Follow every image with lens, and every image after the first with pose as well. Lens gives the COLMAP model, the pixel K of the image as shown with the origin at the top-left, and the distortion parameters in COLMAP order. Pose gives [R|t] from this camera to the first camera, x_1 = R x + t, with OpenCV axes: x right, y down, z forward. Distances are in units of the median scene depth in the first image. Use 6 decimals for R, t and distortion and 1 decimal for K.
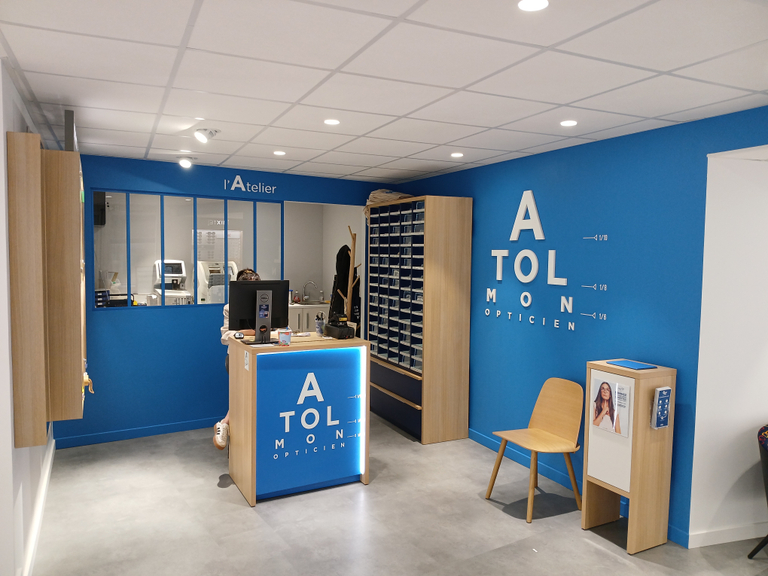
lens RADIAL K [[570.8, 0, 381.6], [0, 570.8, 286.3], [0, 0, 1]] dist [-0.004096, -0.033448]
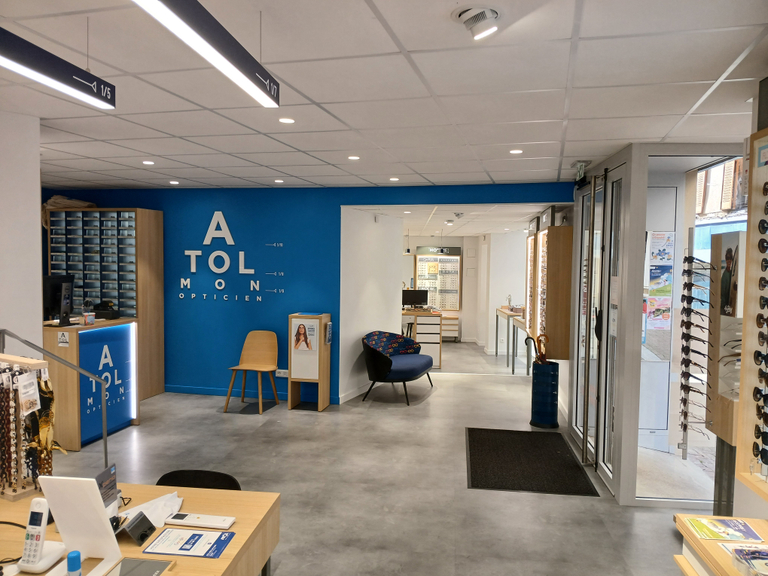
lens RADIAL K [[570.8, 0, 384.5], [0, 570.8, 287.7], [0, 0, 1]] dist [-0.004096, -0.033448]
pose [[0.638813, -0.043593, 0.768126, -0.684810], [0.036812, 0.998982, 0.026080, 0.009597], [-0.768481, 0.011617, 0.639767, -0.314188]]
